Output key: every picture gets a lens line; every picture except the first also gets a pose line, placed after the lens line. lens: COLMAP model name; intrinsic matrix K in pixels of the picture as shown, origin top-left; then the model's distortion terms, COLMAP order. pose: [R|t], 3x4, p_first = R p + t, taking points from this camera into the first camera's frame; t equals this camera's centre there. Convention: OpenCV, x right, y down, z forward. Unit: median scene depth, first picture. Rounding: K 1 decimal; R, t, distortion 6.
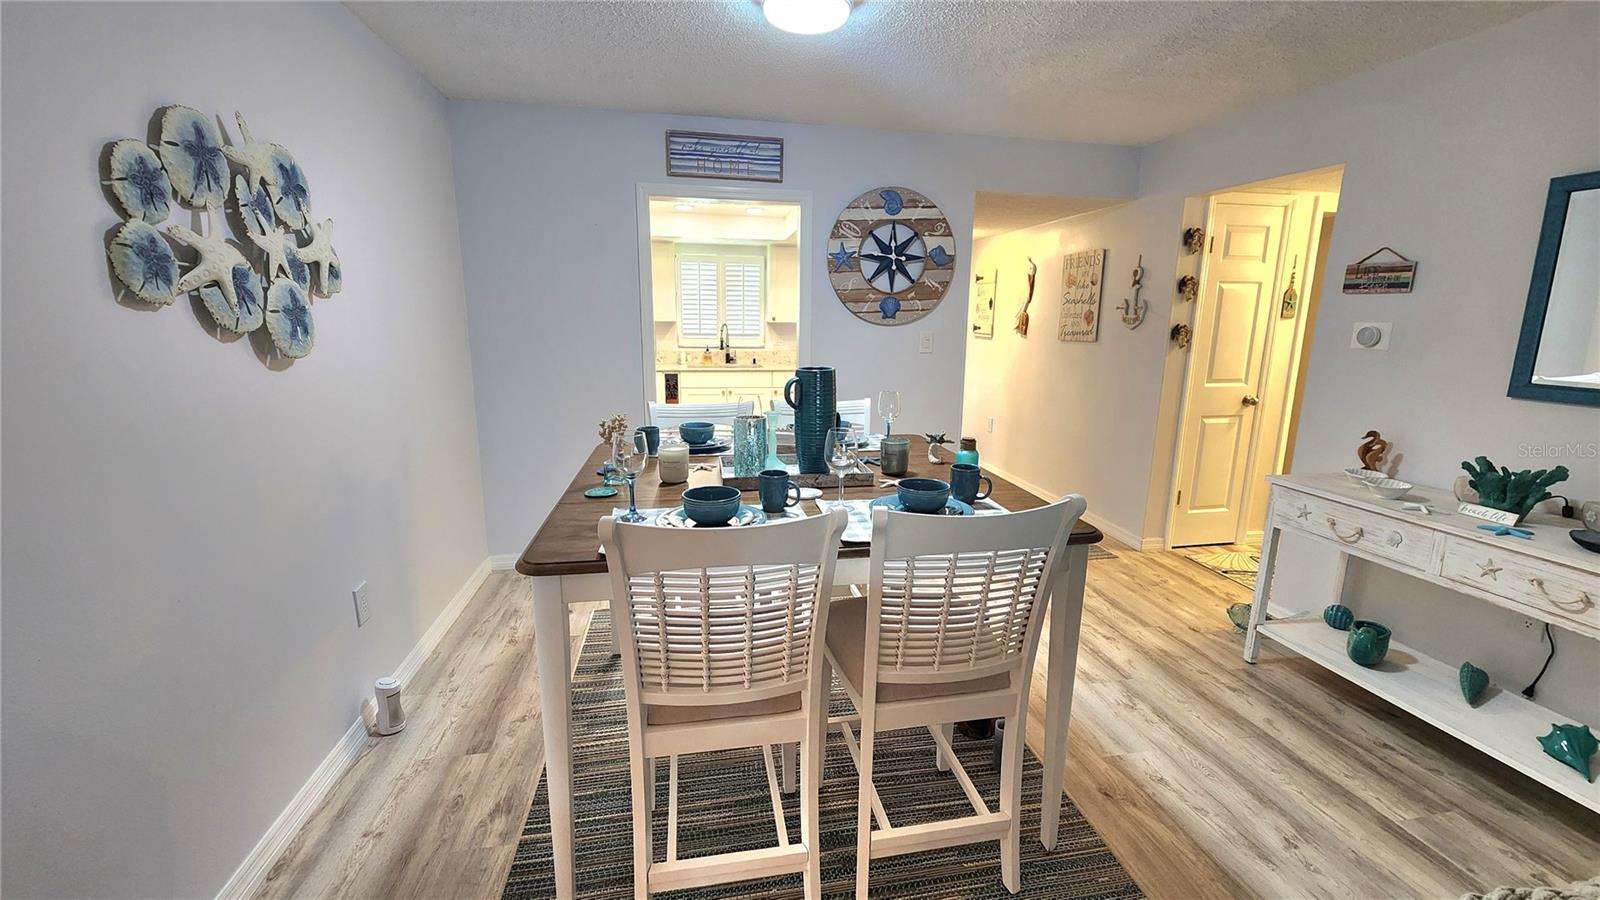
lens RADIAL K [[652.7, 0, 806.8], [0, 652.7, 452.1], [0, 0, 1]] dist [0.002722, -0.003257]
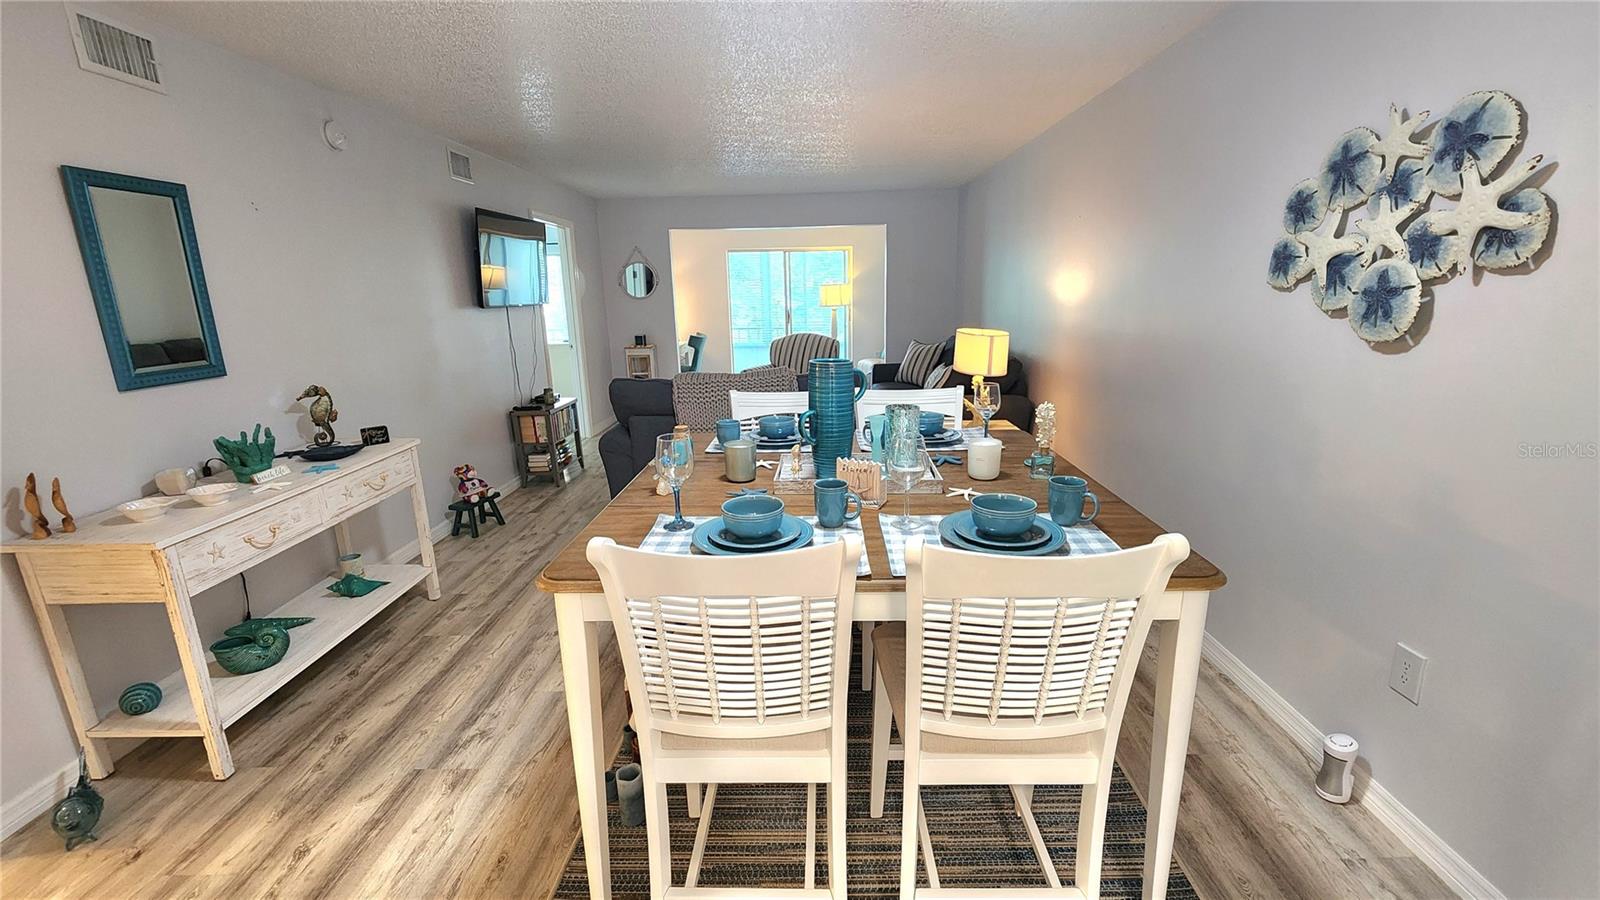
lens RADIAL K [[652.7, 0, 806.8], [0, 652.7, 452.1], [0, 0, 1]] dist [0.002722, -0.003257]
pose [[-0.980204, -0.038931, 0.194125, -0.078213], [0.050476, 0.898943, 0.435149, -0.238308], [-0.191448, 0.436333, -0.879182, 1.077084]]
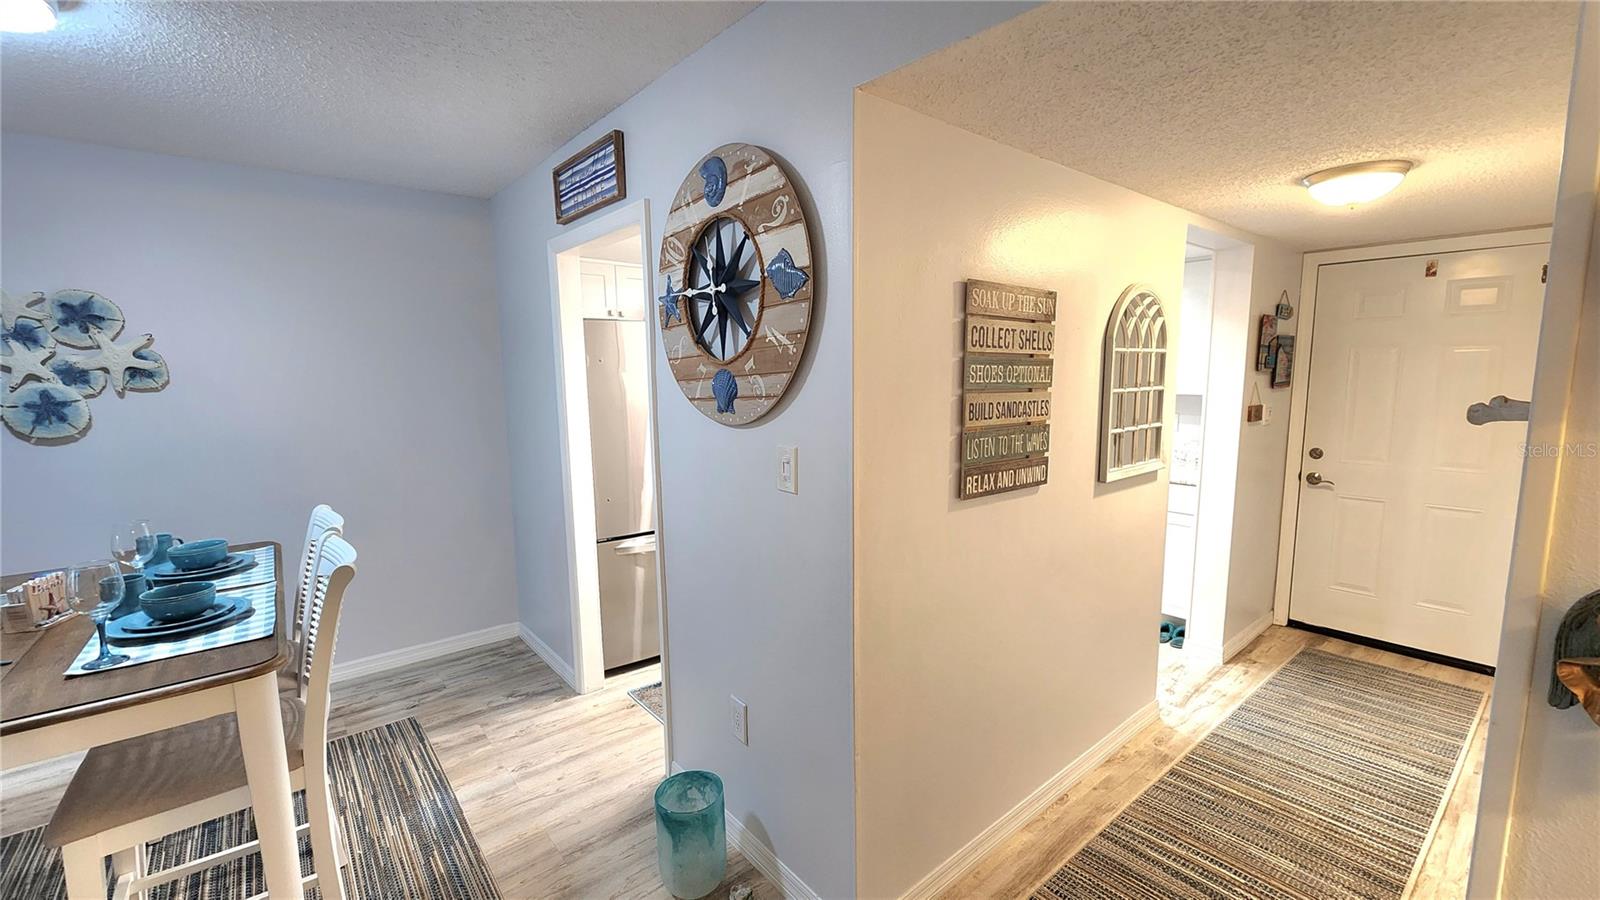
lens RADIAL K [[652.7, 0, 806.8], [0, 652.7, 452.1], [0, 0, 1]] dist [0.002722, -0.003257]
pose [[0.488658, 0.098267, -0.866924, 0.637077], [-0.163663, 0.986323, 0.019549, -0.211127], [0.856988, 0.132331, 0.498057, 0.879224]]
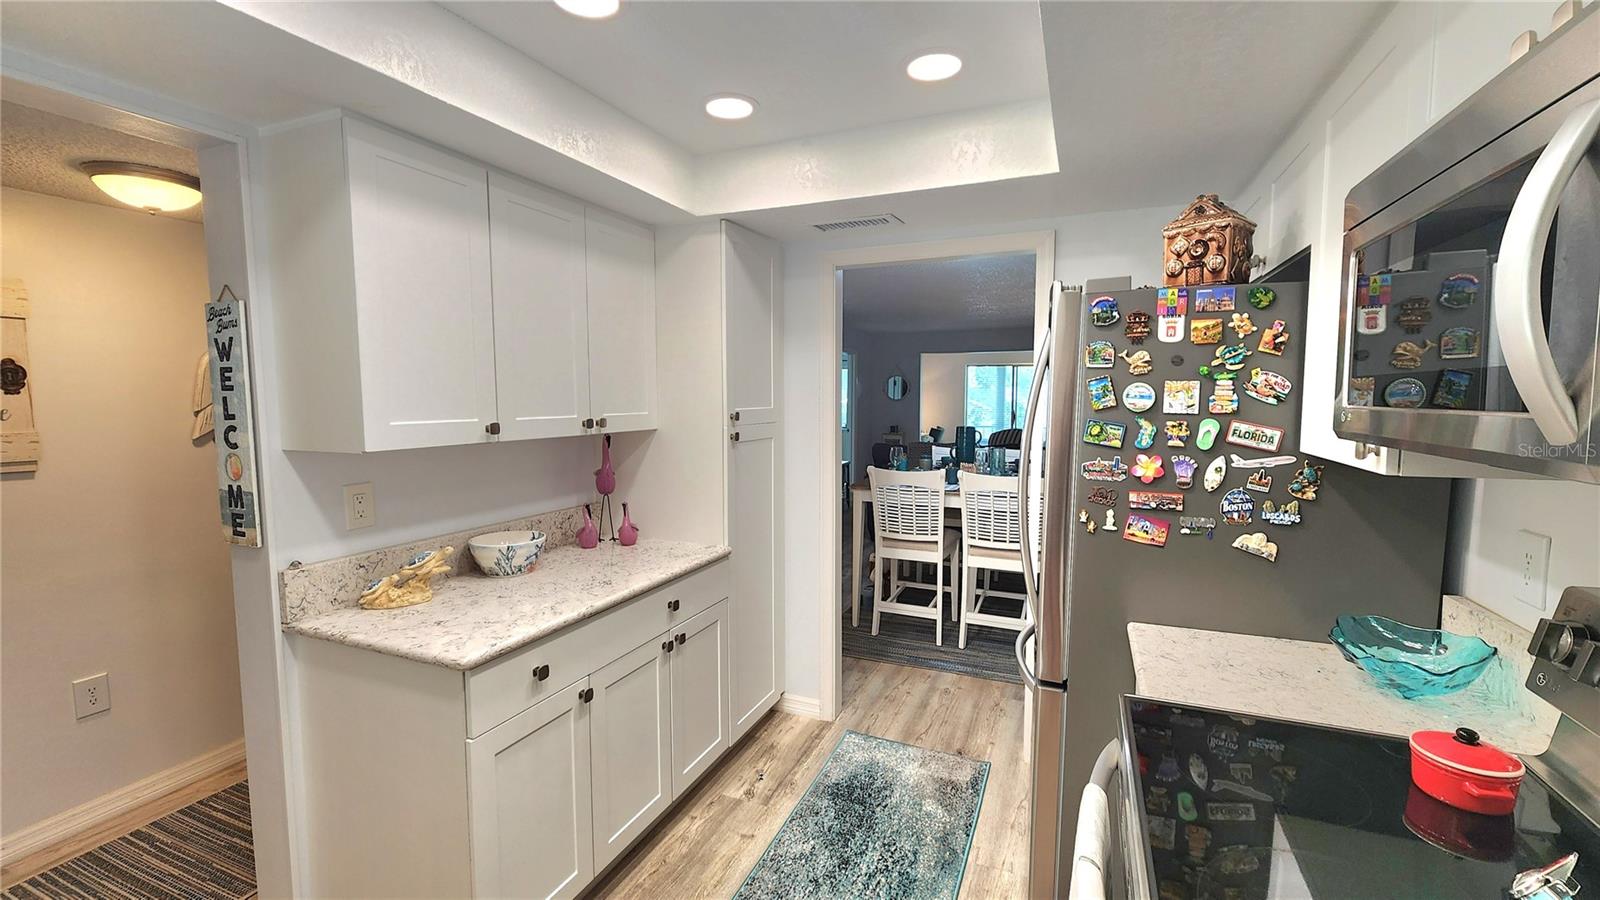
lens RADIAL K [[652.7, 0, 806.8], [0, 652.7, 452.1], [0, 0, 1]] dist [0.002722, -0.003257]
pose [[-0.832708, -0.058148, 0.550650, -0.439668], [0.106662, 0.959000, 0.262567, -0.395664], [-0.543342, 0.277375, -0.792366, 1.769613]]
